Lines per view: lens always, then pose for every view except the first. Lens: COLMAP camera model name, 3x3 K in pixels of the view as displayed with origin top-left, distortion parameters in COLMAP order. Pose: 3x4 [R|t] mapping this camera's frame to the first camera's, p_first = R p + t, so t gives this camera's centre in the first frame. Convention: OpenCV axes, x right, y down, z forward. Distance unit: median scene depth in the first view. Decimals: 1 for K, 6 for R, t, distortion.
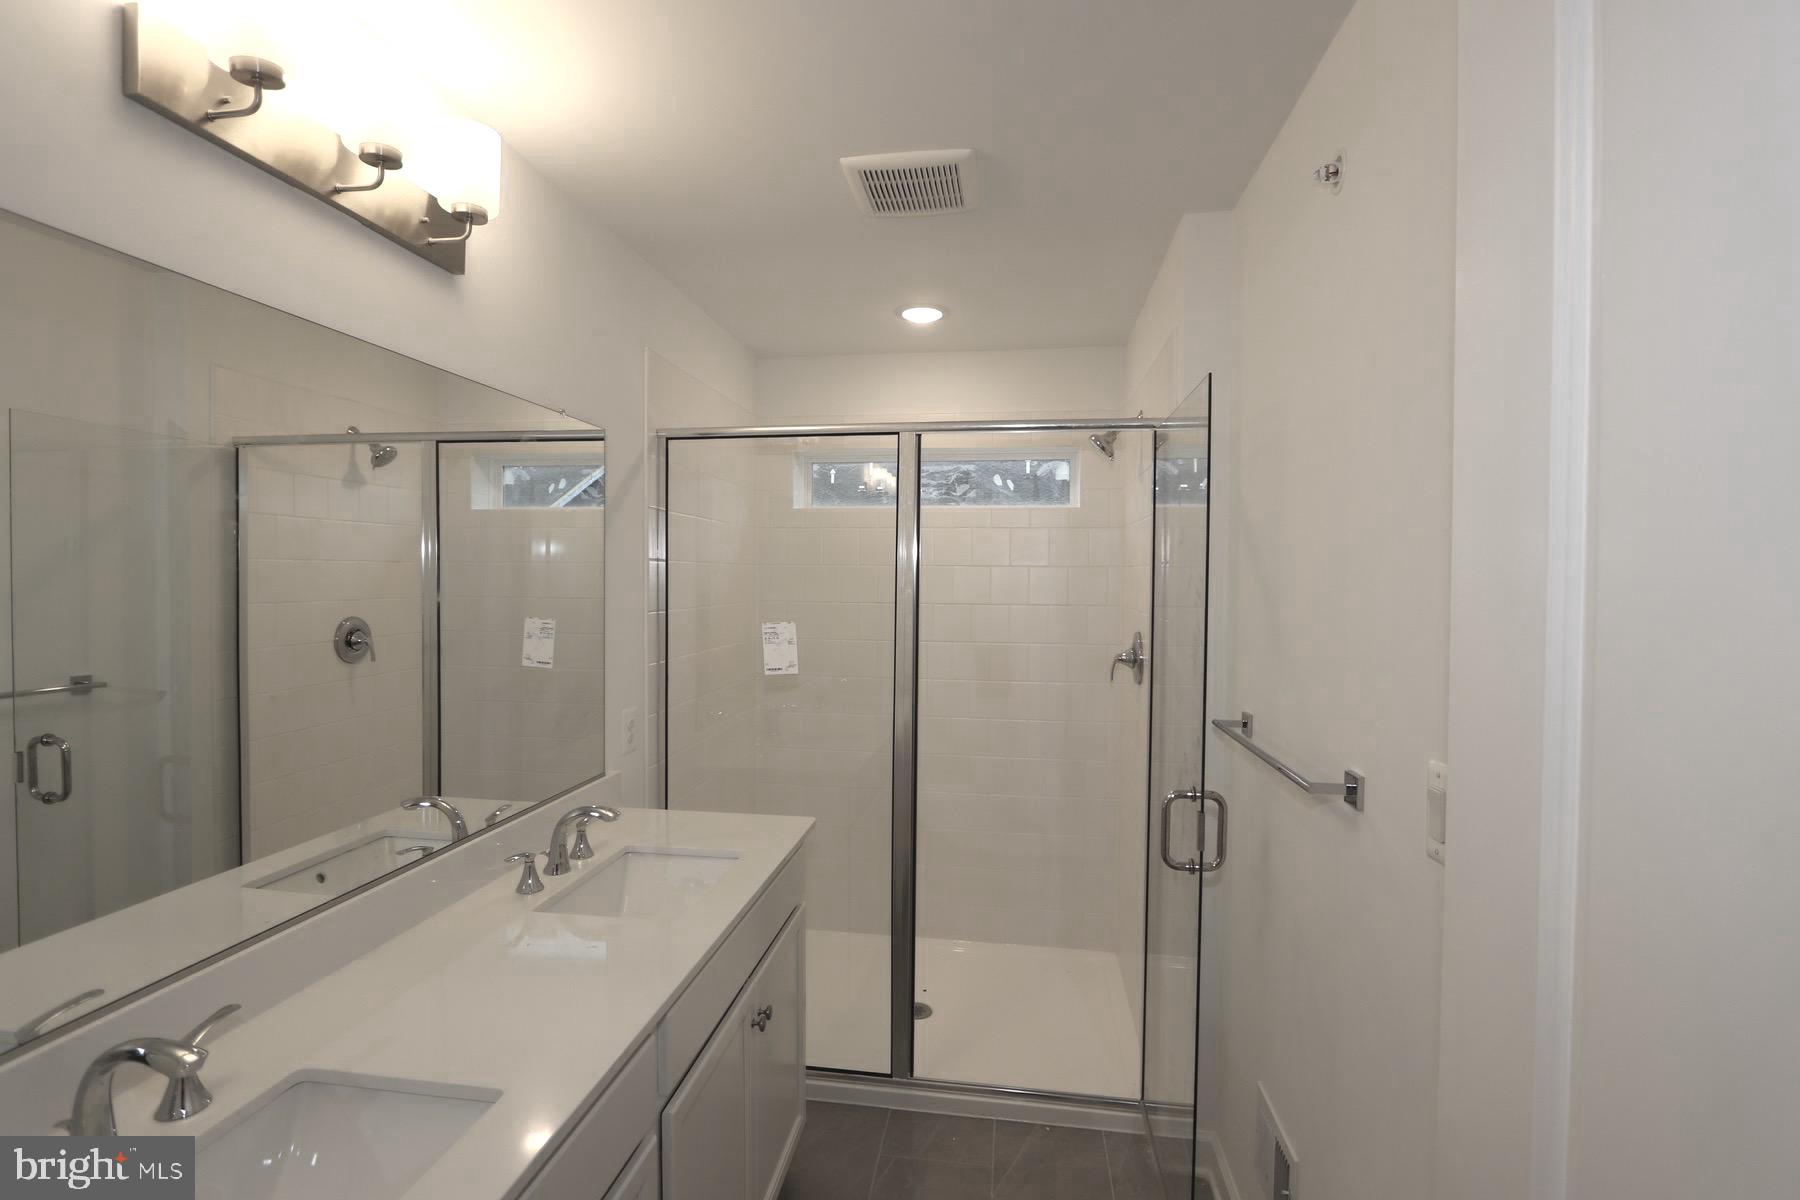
lens RADIAL K [[825.5, 0, 903.8], [0, 825.5, 597.5], [0, 0, 1]] dist [-0.014309, 0.000001]
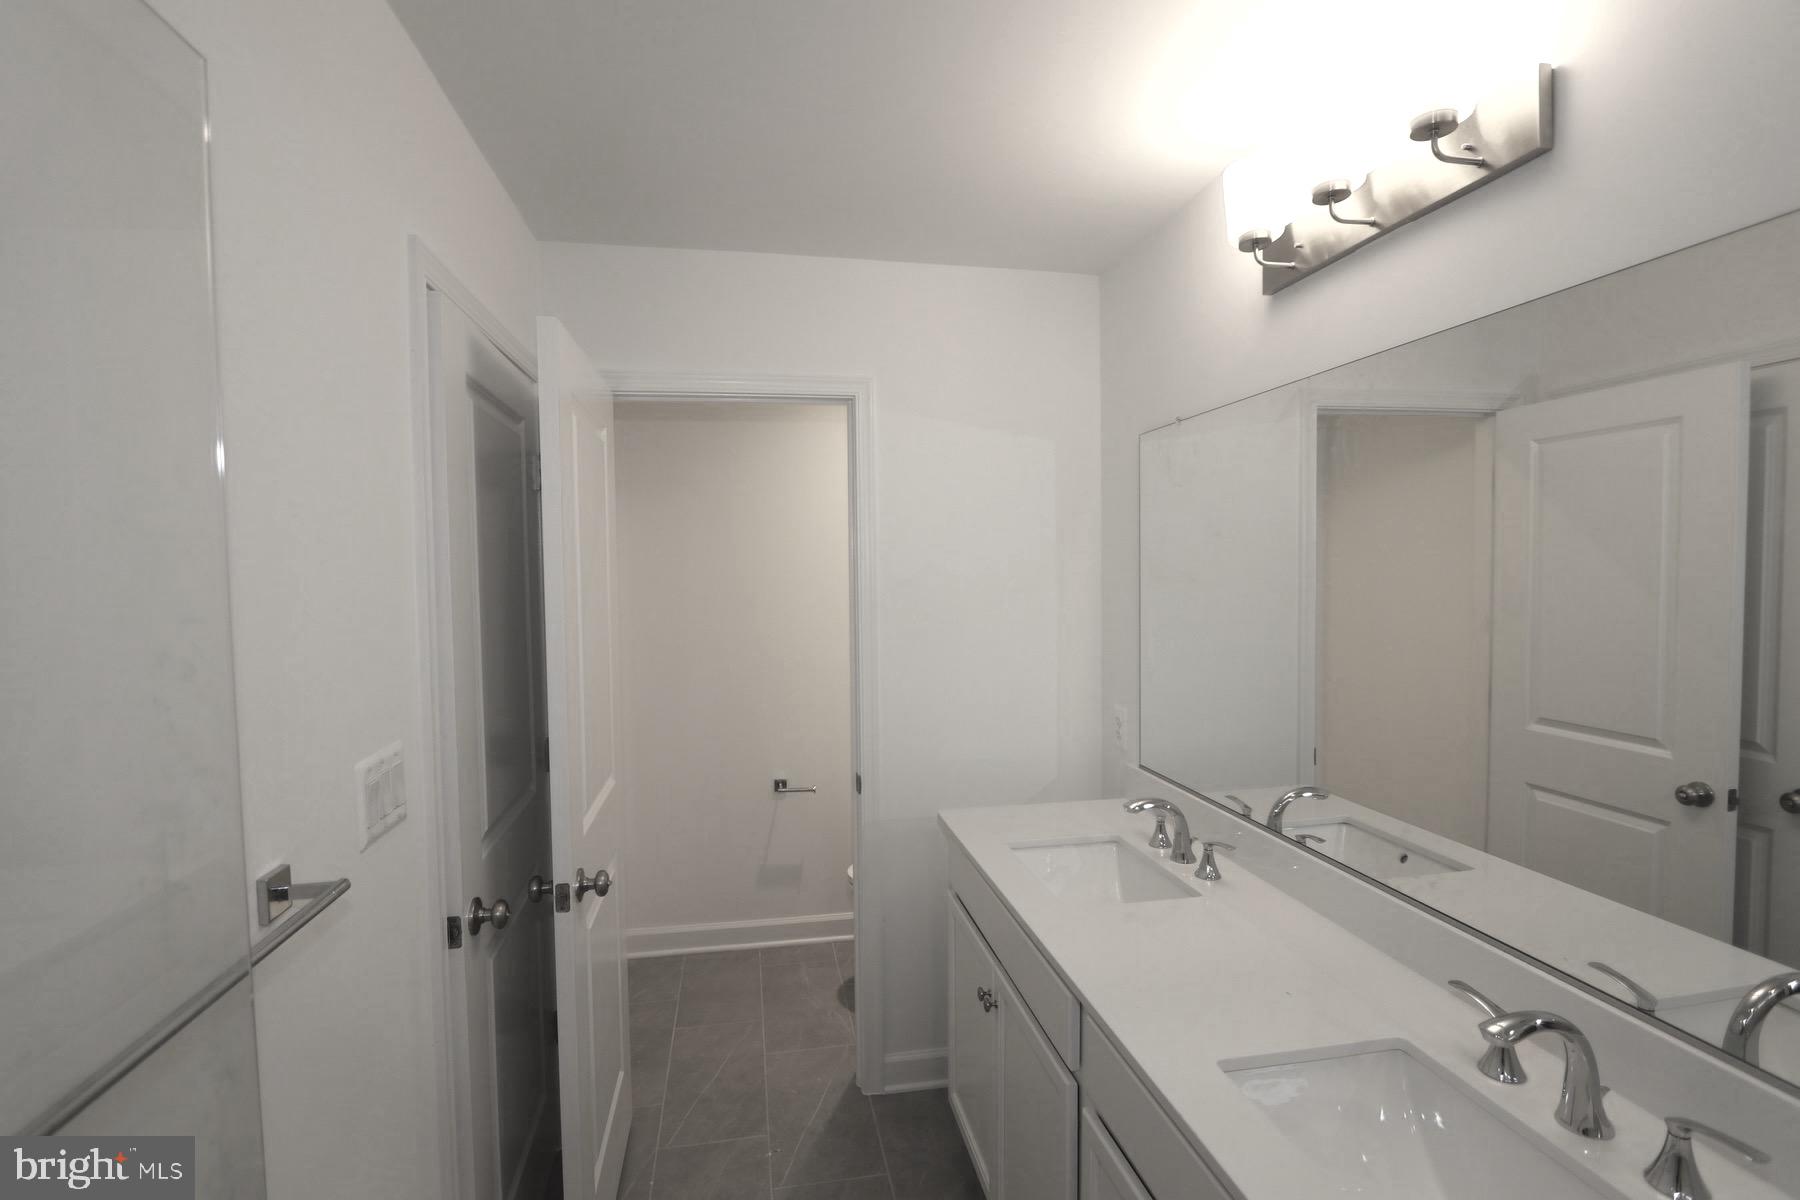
lens RADIAL K [[825.5, 0, 903.8], [0, 825.5, 597.5], [0, 0, 1]] dist [-0.014309, 0.000001]
pose [[-0.947717, 0.009689, -0.318965, 0.239513], [-0.010341, 0.998082, 0.061044, -0.061267], [0.318944, 0.061151, -0.945799, 1.804264]]
